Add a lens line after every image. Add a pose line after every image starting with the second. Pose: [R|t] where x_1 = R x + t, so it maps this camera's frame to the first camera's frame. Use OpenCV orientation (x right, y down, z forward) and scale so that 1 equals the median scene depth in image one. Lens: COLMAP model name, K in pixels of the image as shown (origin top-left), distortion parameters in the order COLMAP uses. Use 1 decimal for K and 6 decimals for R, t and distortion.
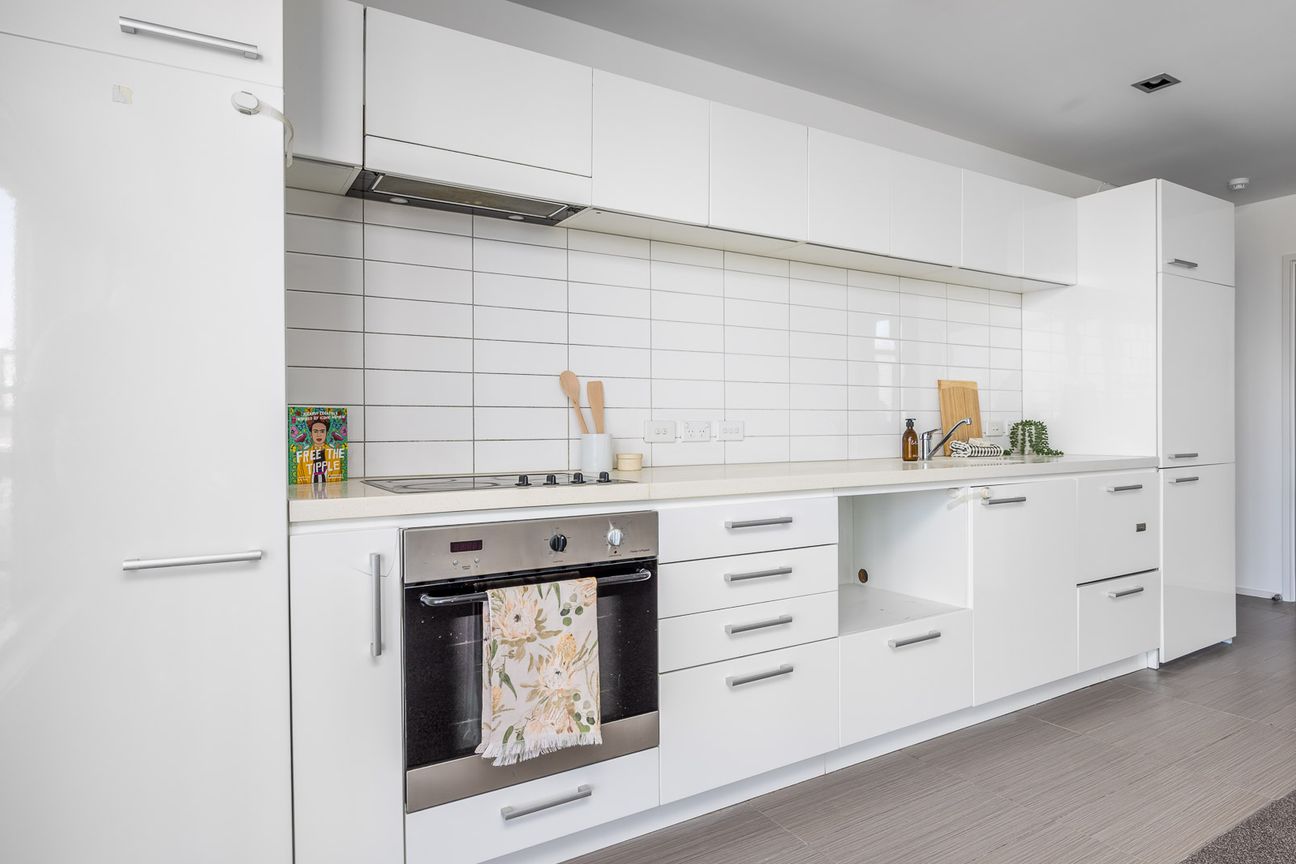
lens RADIAL K [[775.9, 0, 740.2], [0, 775.9, 429.7], [0, 0, 1]] dist [-0.005620, -0.003319]
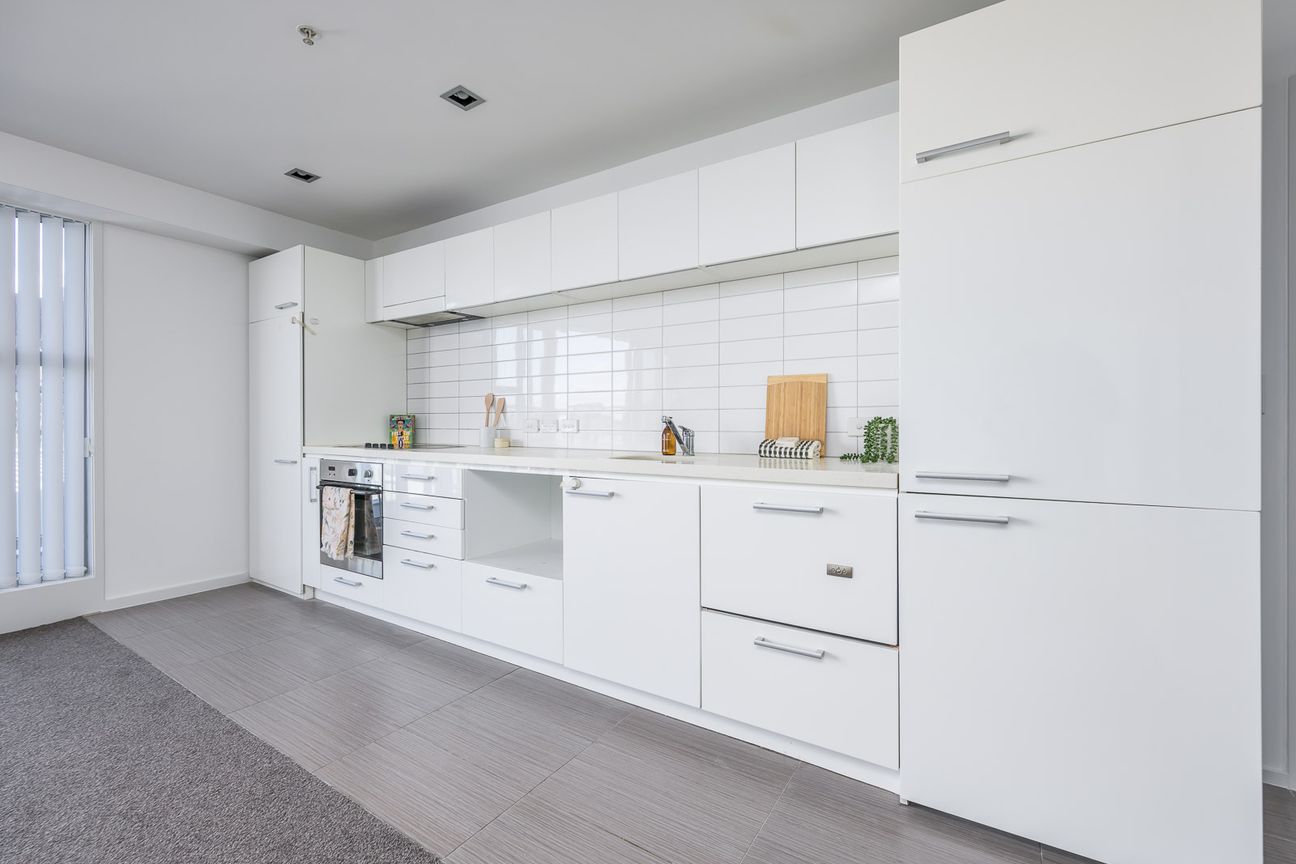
lens RADIAL K [[551.9, 0, 643.7], [0, 551.9, 425.7], [0, 0, 1]] dist [0.001328, 0.000189]
pose [[0.385029, 0.009464, -0.922856, 1.212302], [-0.007462, 0.999947, 0.007141, -0.009458], [0.922874, 0.004137, 0.385079, 0.869485]]
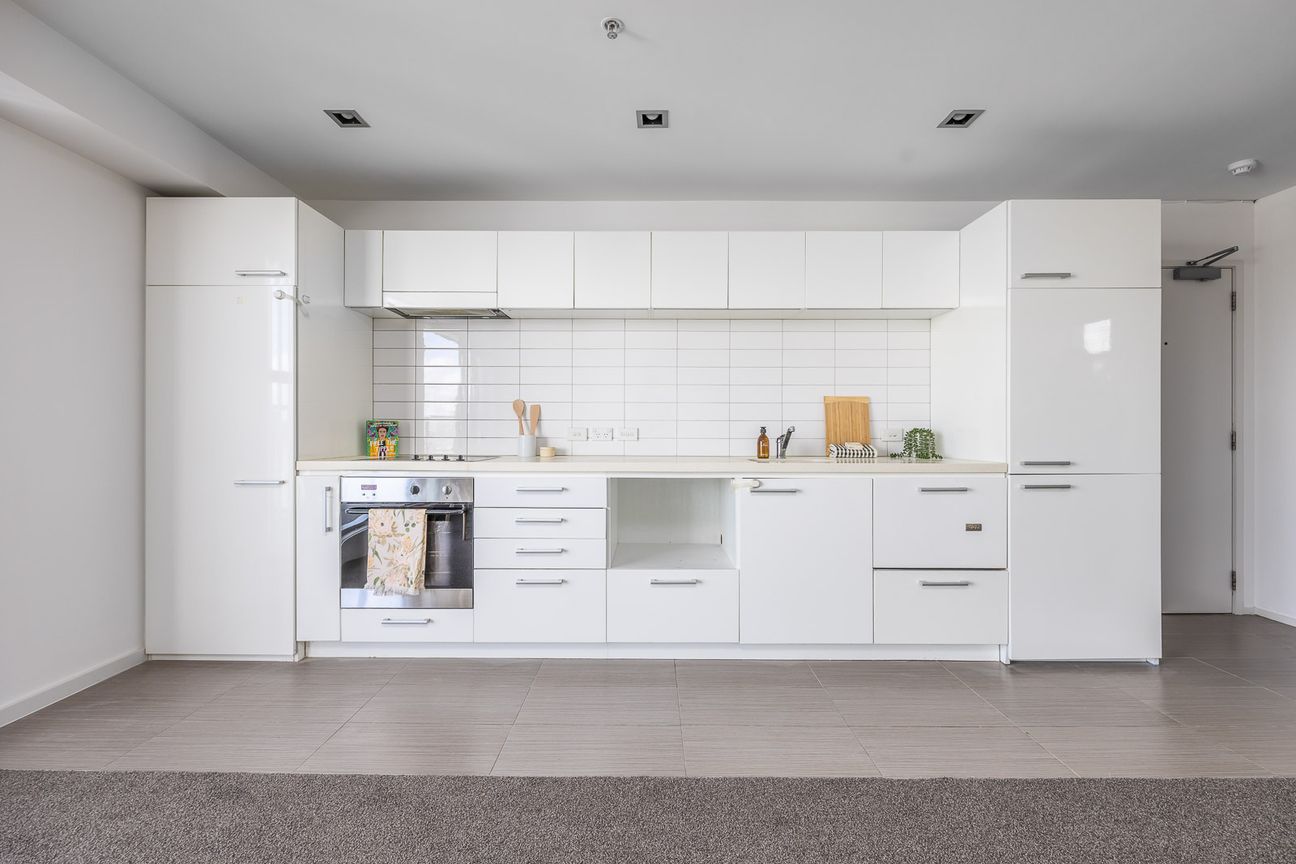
lens RADIAL K [[534.0, 0, 648.0], [0, 534.0, 432.0], [0, 0, 1]] dist [-0.002290, -0.000010]
pose [[0.823522, 0.007793, -0.567231, 0.751616], [-0.009826, 0.999952, -0.000528, -0.003504], [0.567200, 0.006008, 0.823558, 0.169332]]
